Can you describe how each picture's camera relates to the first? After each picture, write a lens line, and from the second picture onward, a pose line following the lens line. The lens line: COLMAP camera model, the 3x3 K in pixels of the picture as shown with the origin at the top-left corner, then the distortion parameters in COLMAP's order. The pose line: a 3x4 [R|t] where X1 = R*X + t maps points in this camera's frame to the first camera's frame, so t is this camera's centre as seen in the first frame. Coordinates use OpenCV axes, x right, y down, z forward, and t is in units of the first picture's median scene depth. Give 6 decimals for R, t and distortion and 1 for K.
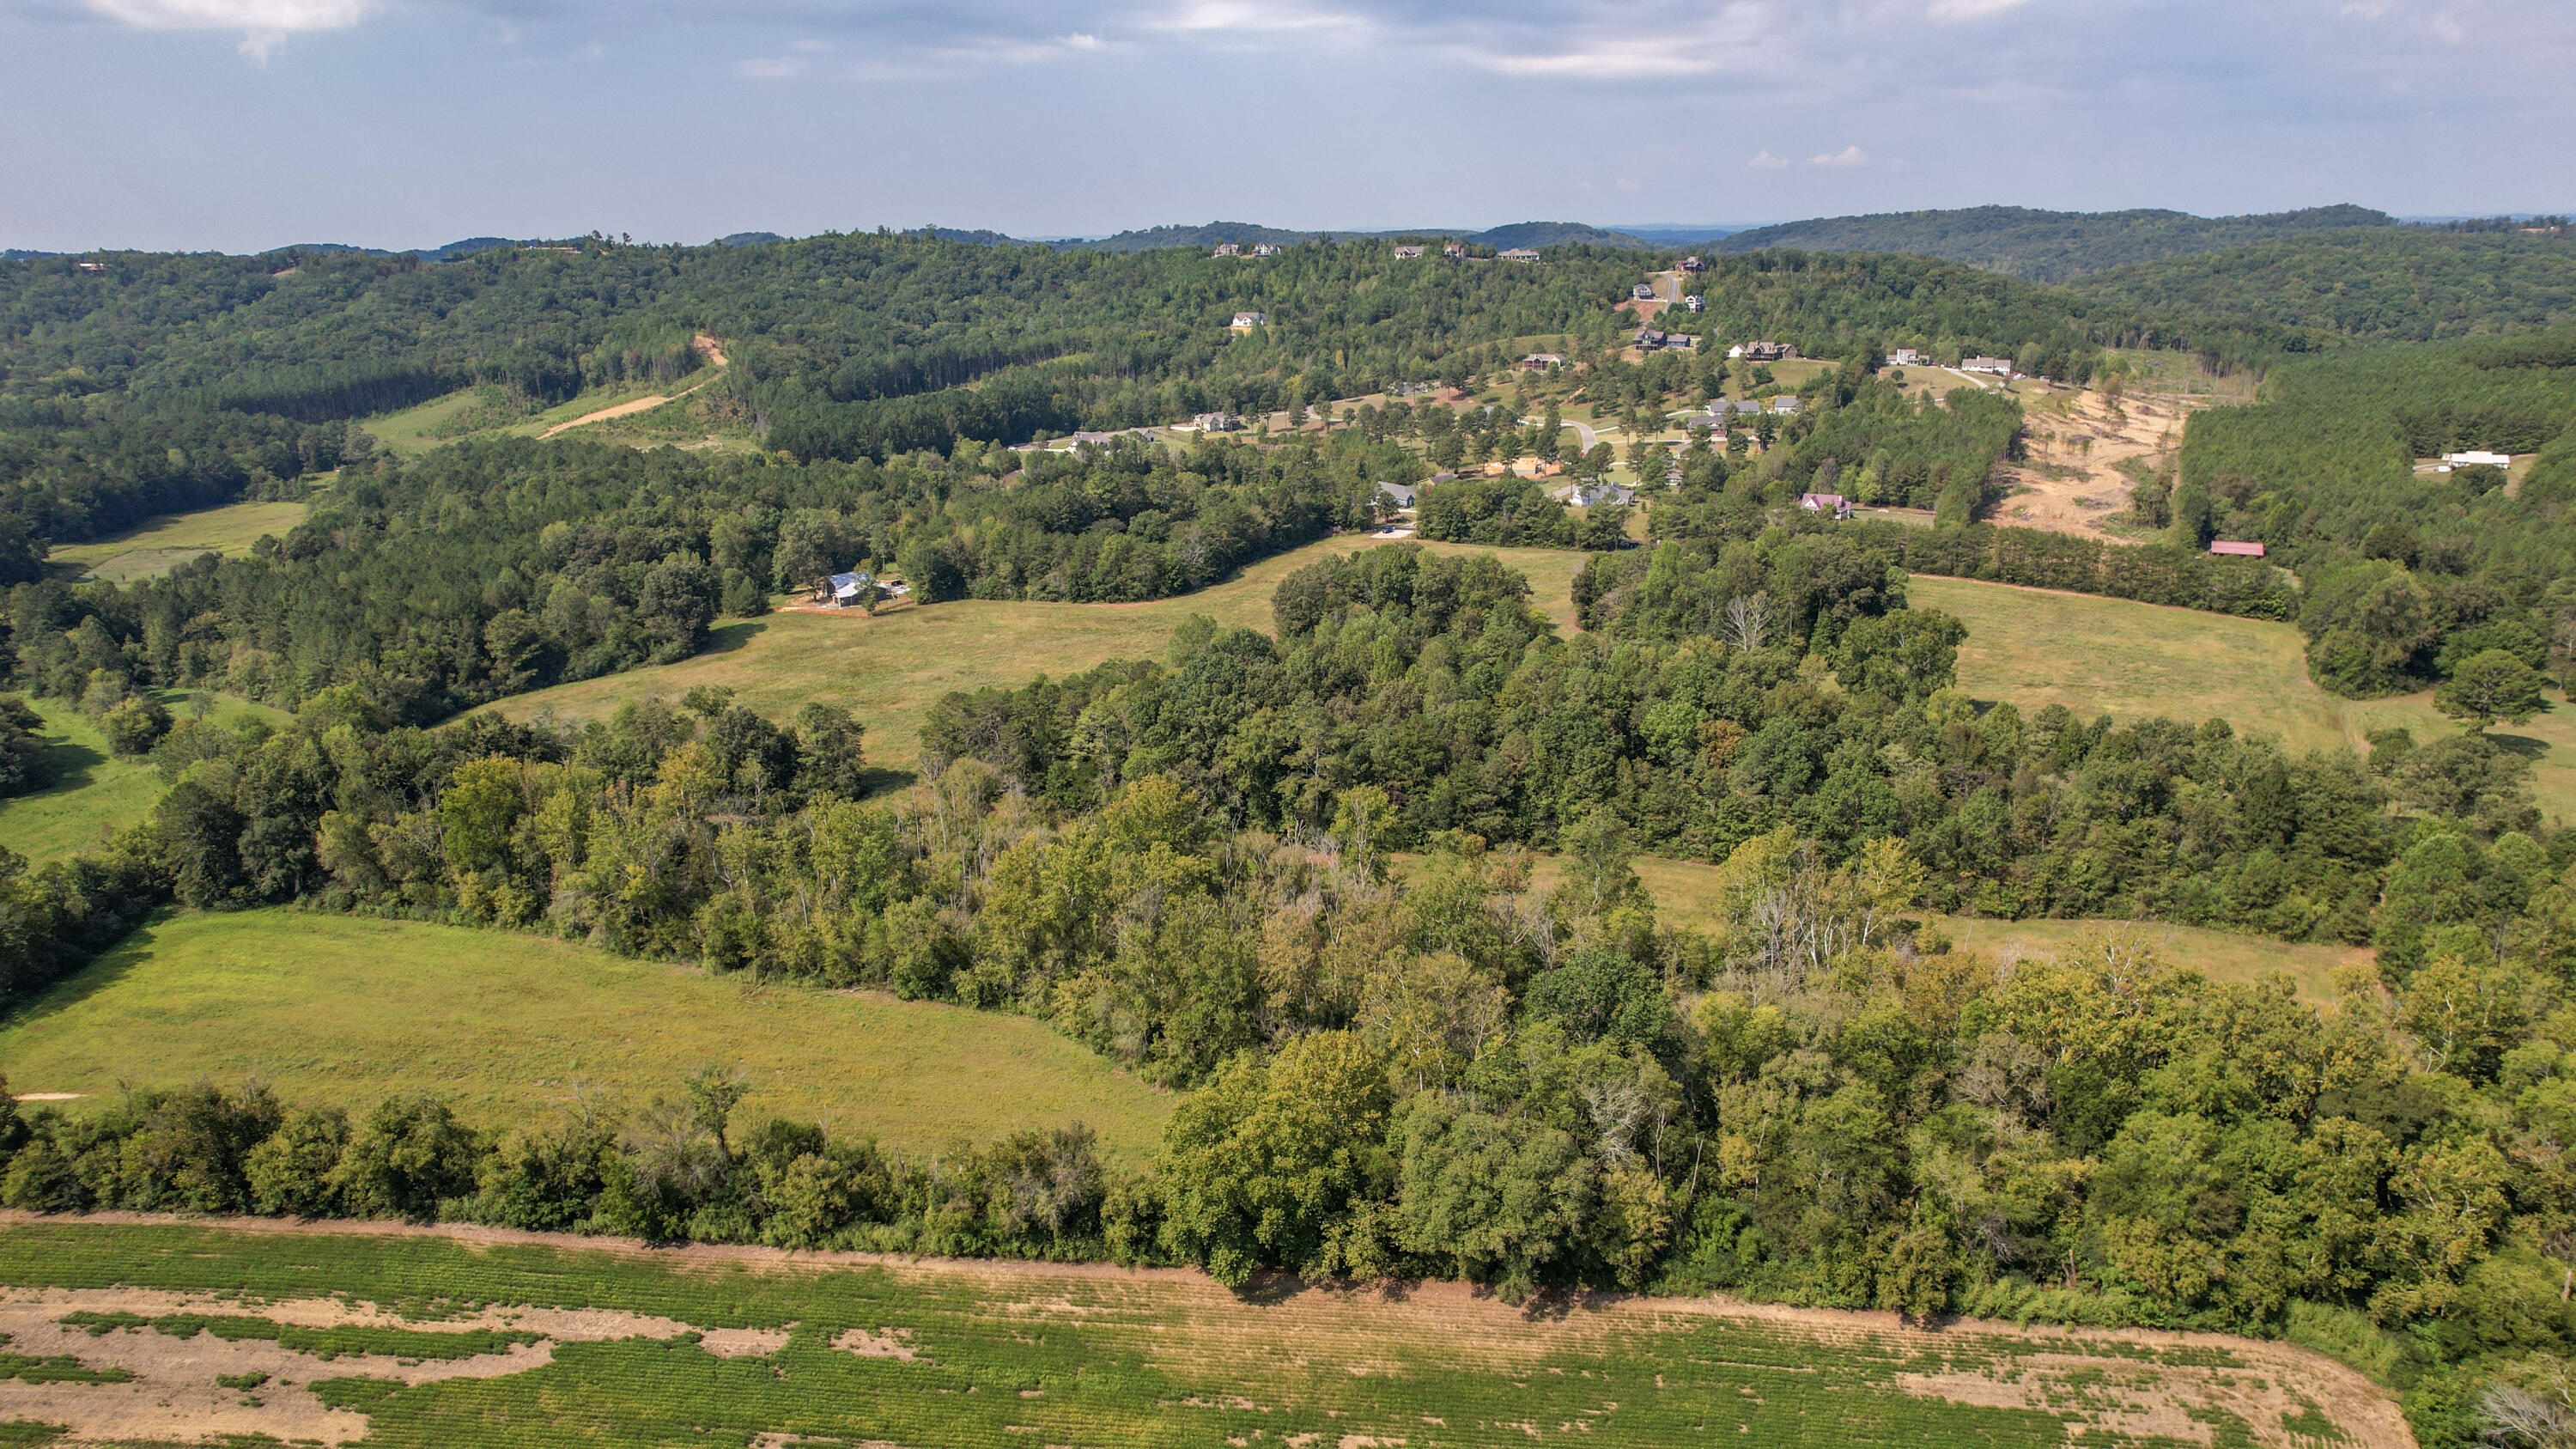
lens RADIAL K [[1641.1, 0, 1288.0], [0, 1641.1, 724.5], [0, 0, 1]] dist [-0.070189, 0.068348]
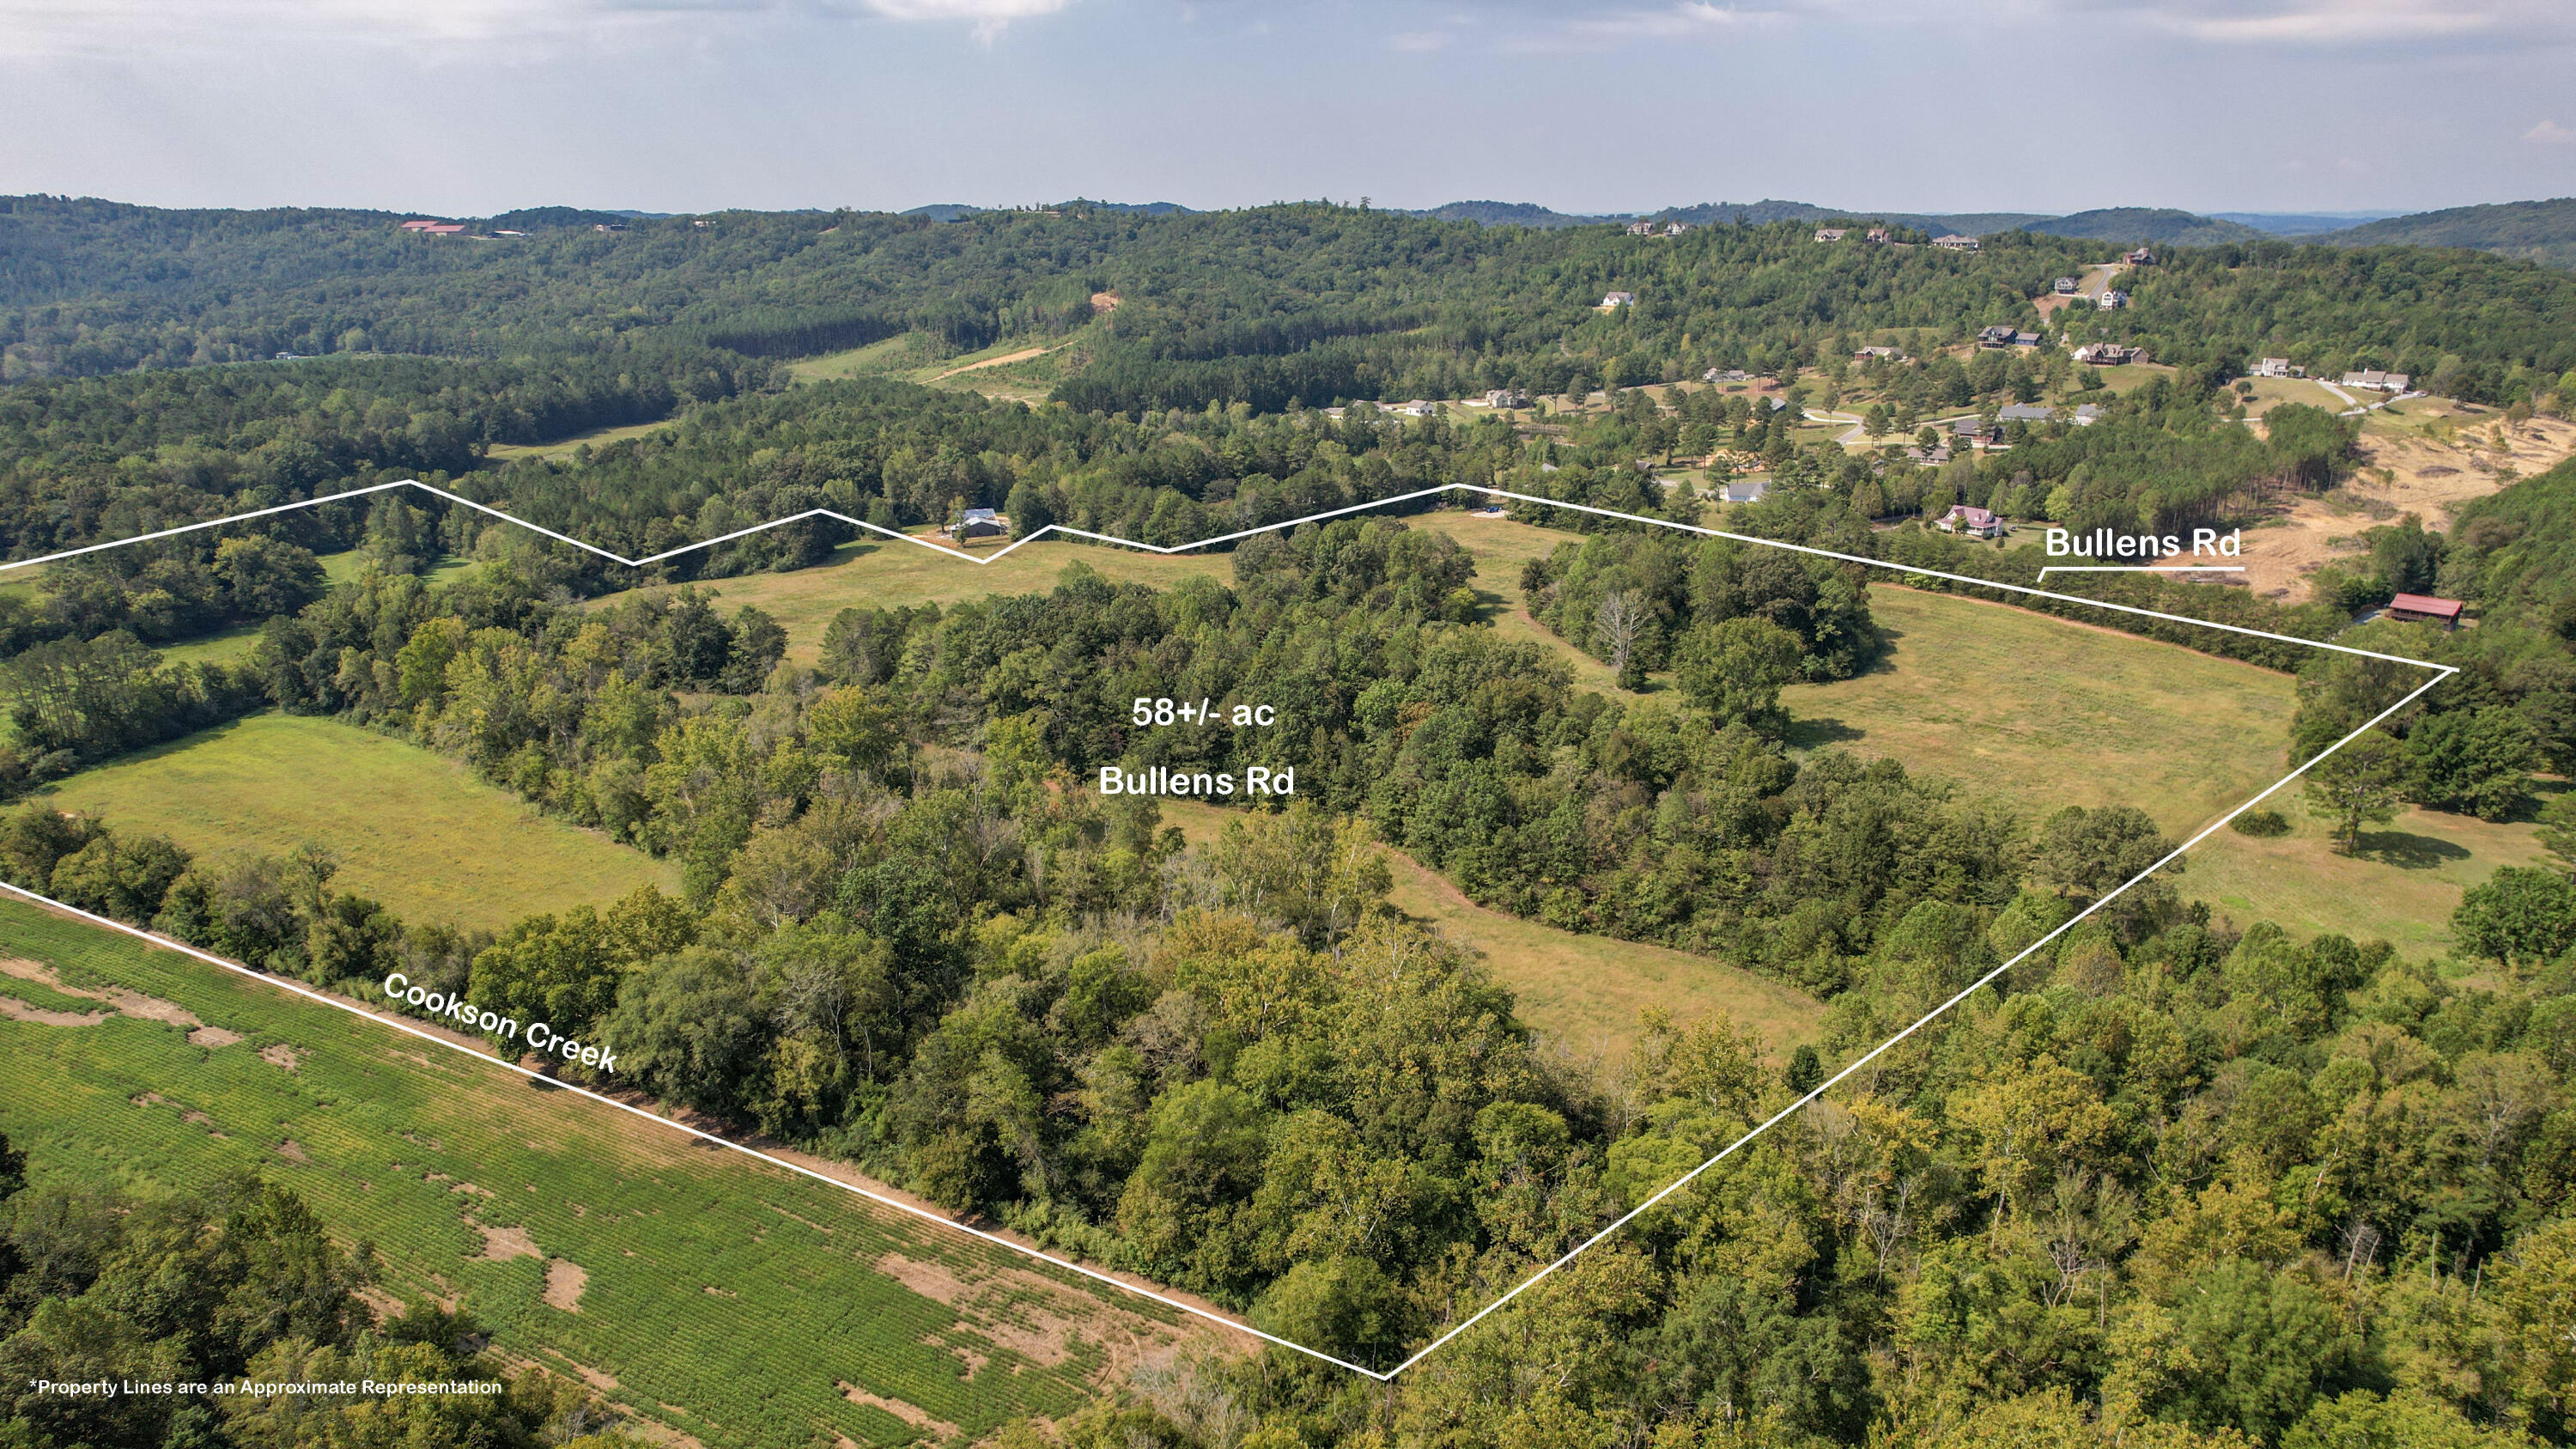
lens RADIAL K [[1638.7, 0, 1286.1], [0, 1638.7, 727.9], [0, 0, 1]] dist [-0.076487, 0.067311]
pose [[0.934128, 0.119469, -0.336351, 0.201010], [-0.113482, 0.992833, 0.037478, -0.005894], [0.338418, 0.003161, 0.940991, 0.009182]]
